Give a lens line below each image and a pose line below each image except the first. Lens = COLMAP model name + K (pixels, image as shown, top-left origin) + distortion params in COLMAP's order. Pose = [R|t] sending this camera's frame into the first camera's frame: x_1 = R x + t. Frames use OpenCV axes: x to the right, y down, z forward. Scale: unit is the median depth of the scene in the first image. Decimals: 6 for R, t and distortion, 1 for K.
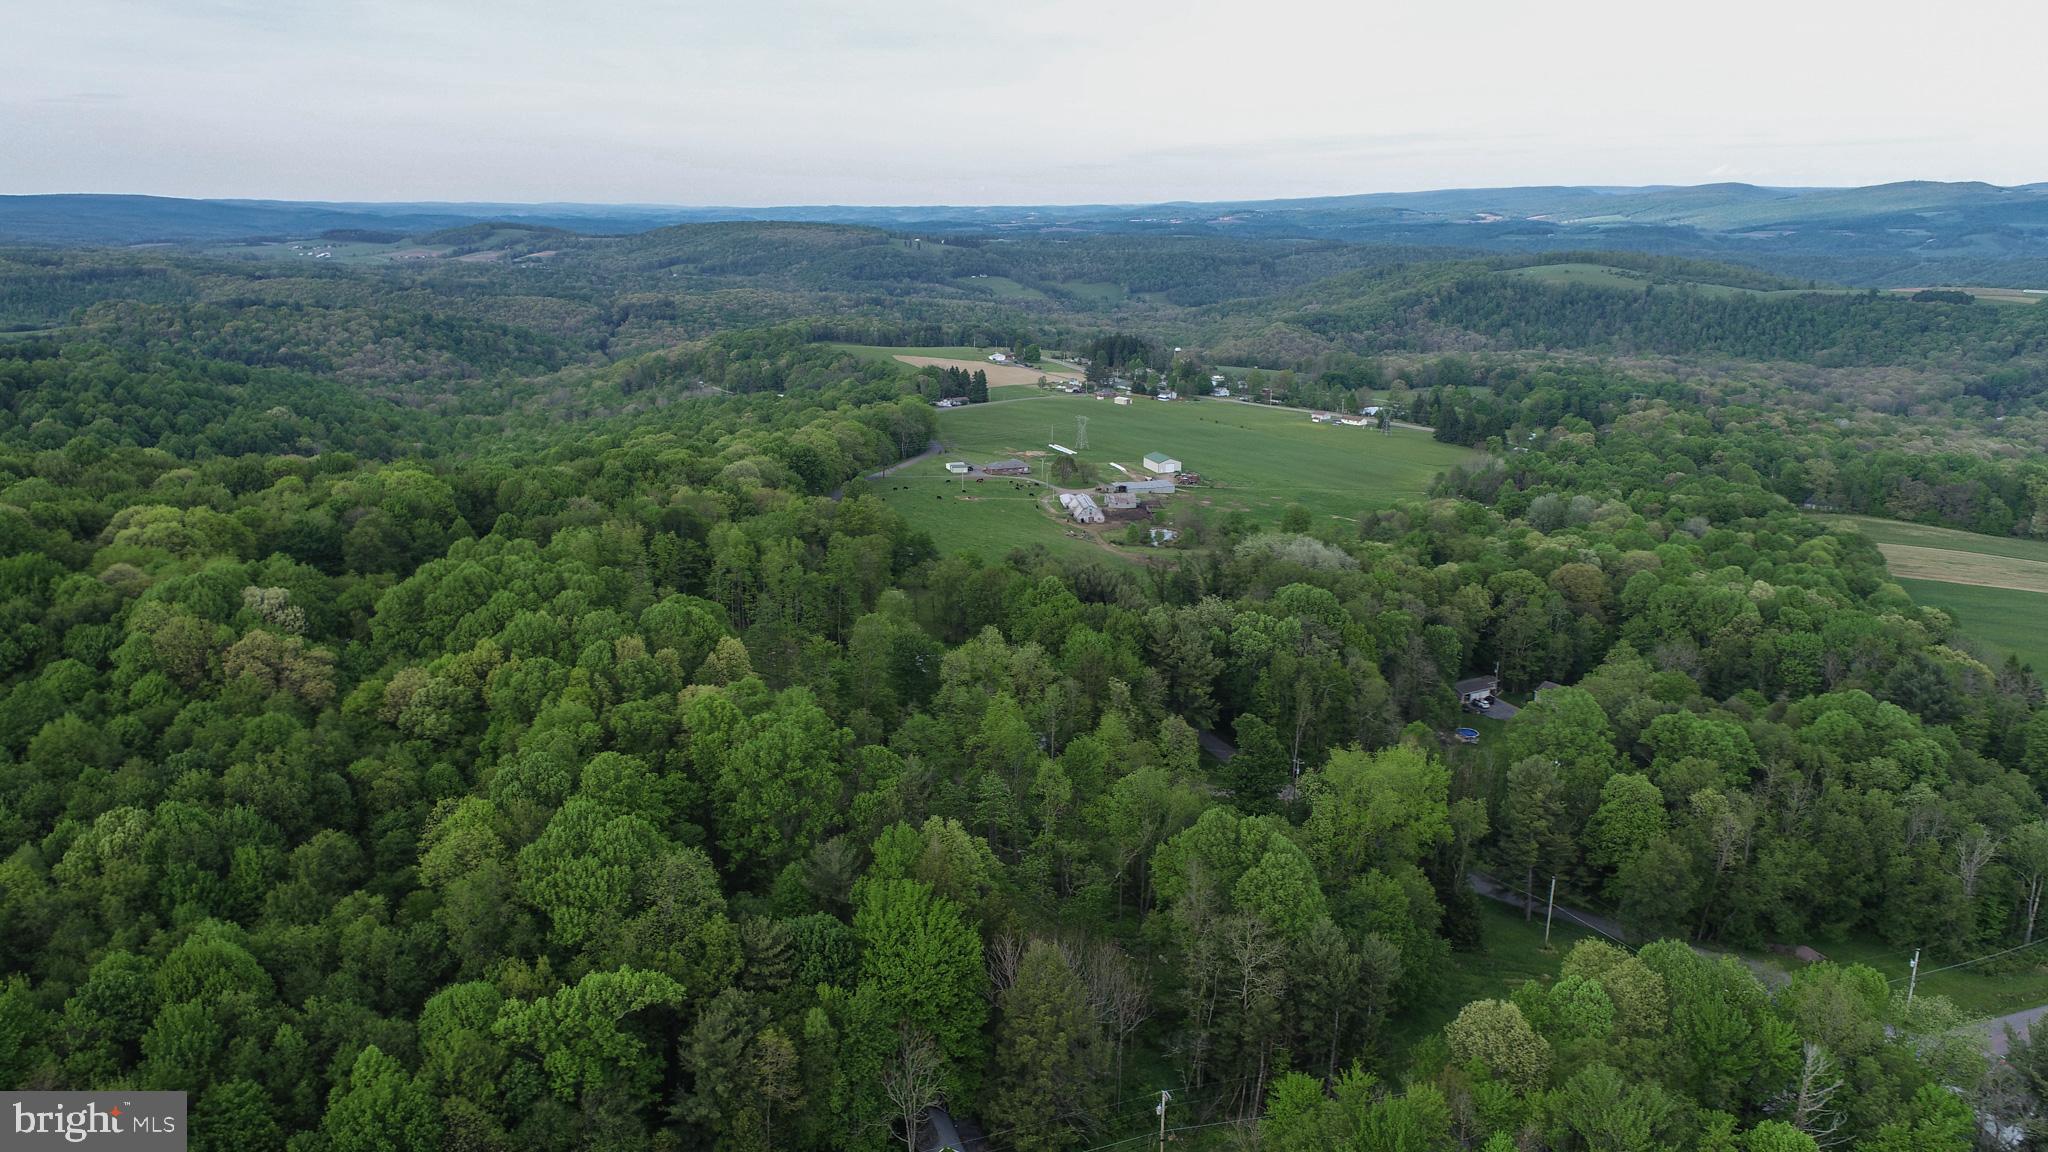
lens RADIAL K [[1390.5, 0, 1010.3], [0, 1390.5, 579.5], [0, 0, 1]] dist [-0.009184, 0.003781]
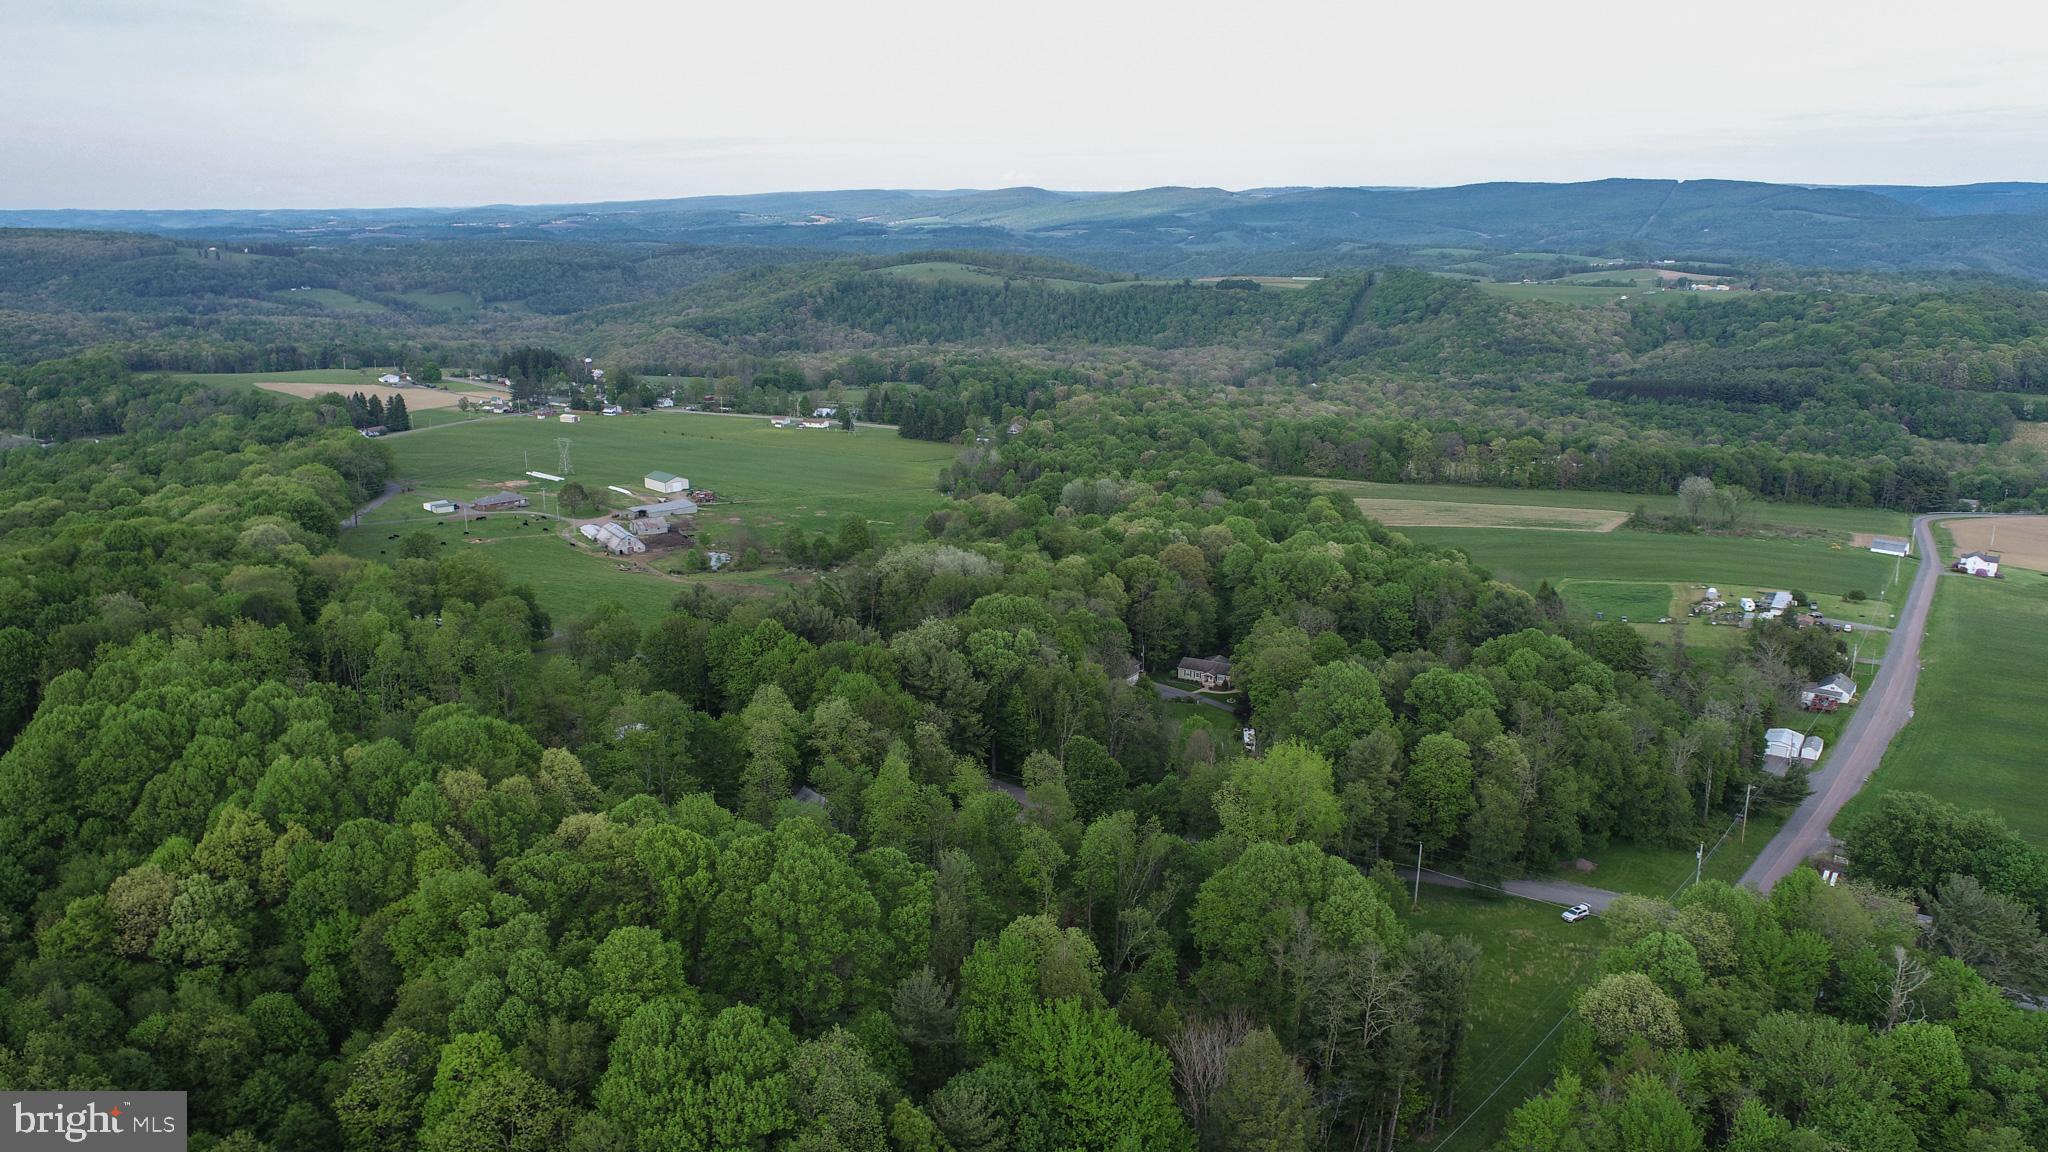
lens RADIAL K [[1390.5, 0, 1010.3], [0, 1390.5, 579.5], [0, 0, 1]] dist [-0.009184, 0.003781]
pose [[0.893169, -0.115529, 0.434628, -0.043923], [0.116309, 0.992901, 0.024907, -0.006448], [-0.434420, 0.028305, 0.900266, 0.023459]]
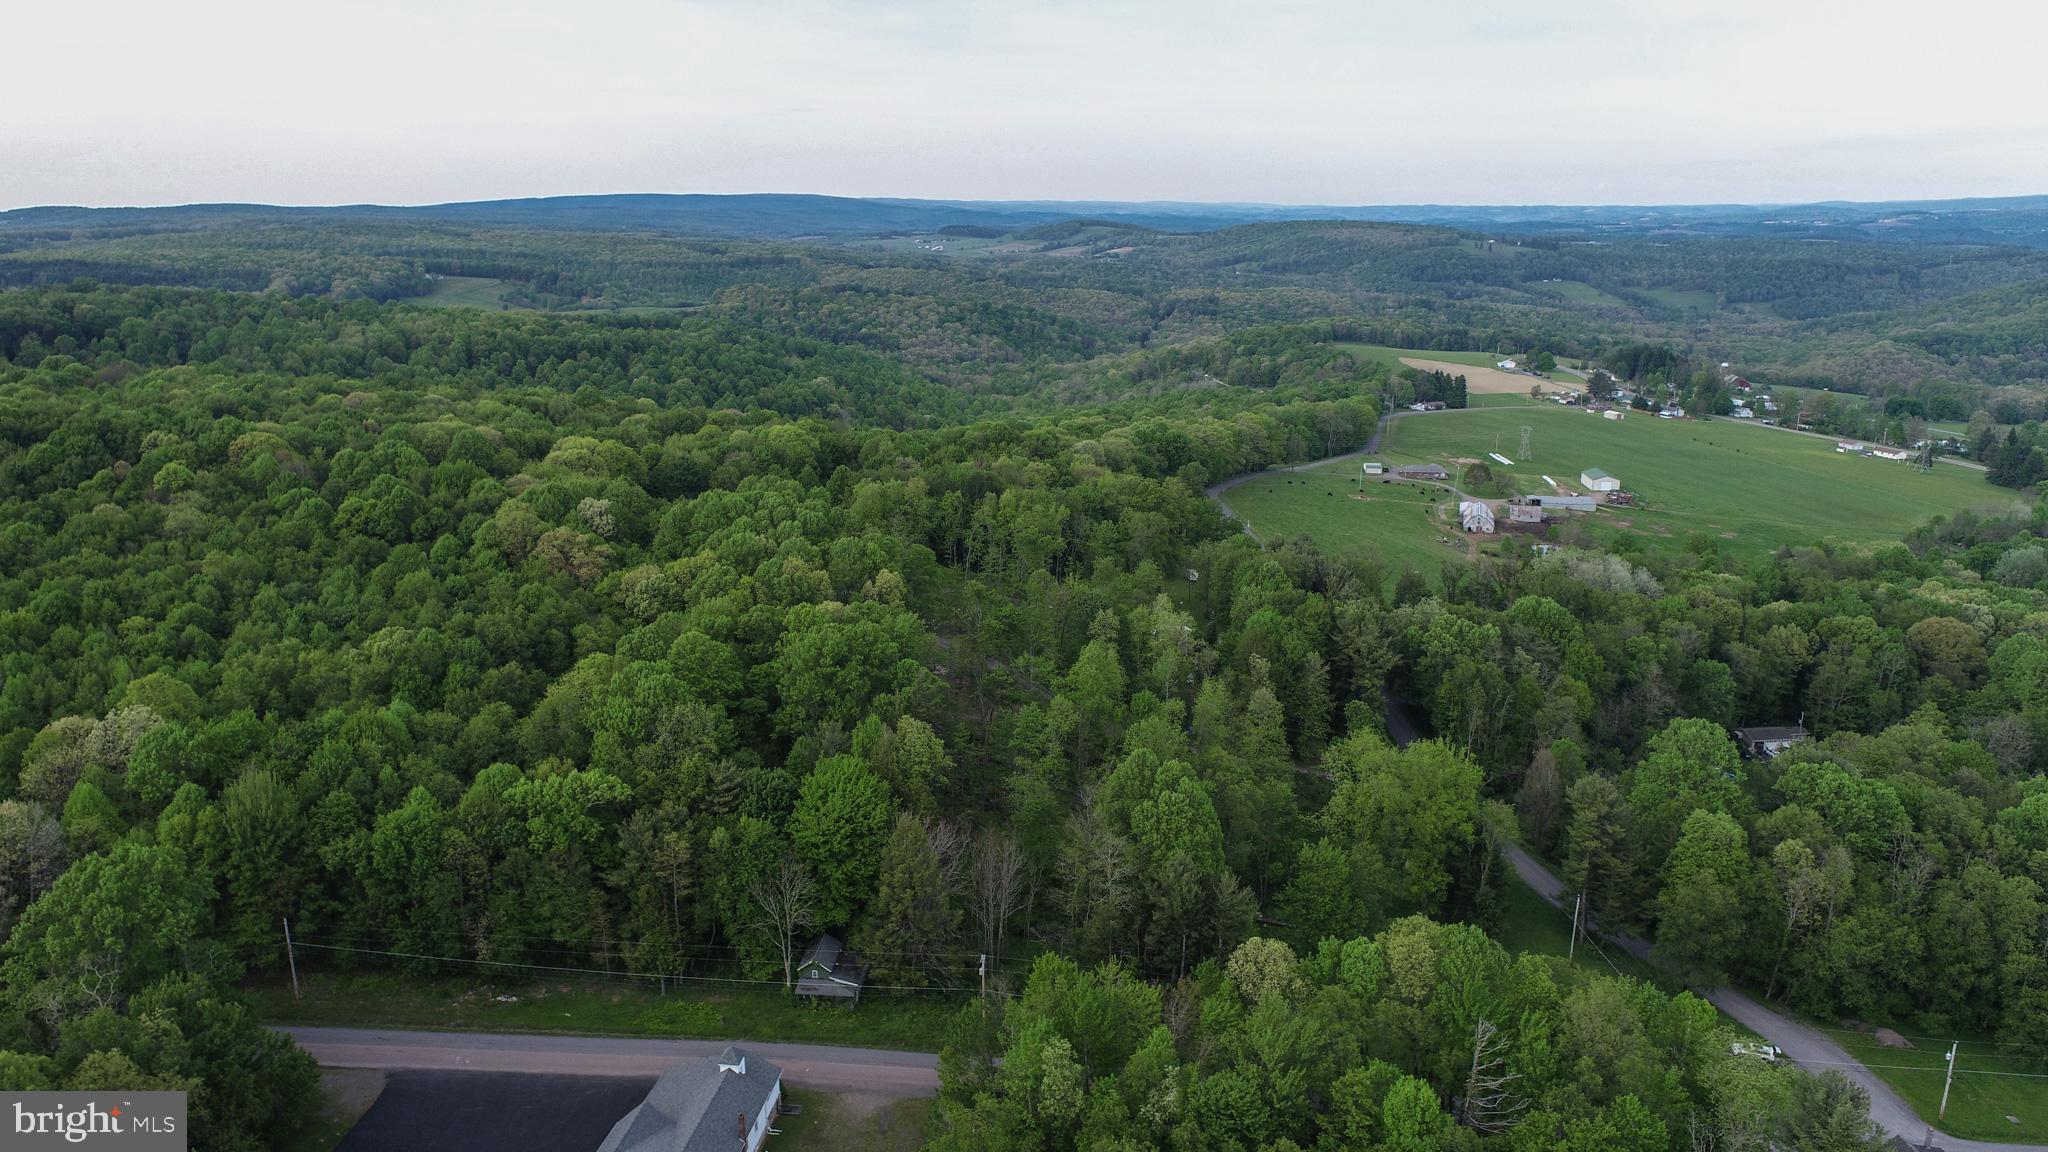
lens RADIAL K [[1390.5, 0, 1010.3], [0, 1390.5, 579.5], [0, 0, 1]] dist [-0.009184, 0.003781]
pose [[0.915501, 0.104767, -0.388435, 0.051124], [-0.104431, 0.994288, 0.022044, 0.001742], [0.388526, 0.020384, 0.921212, -0.008668]]
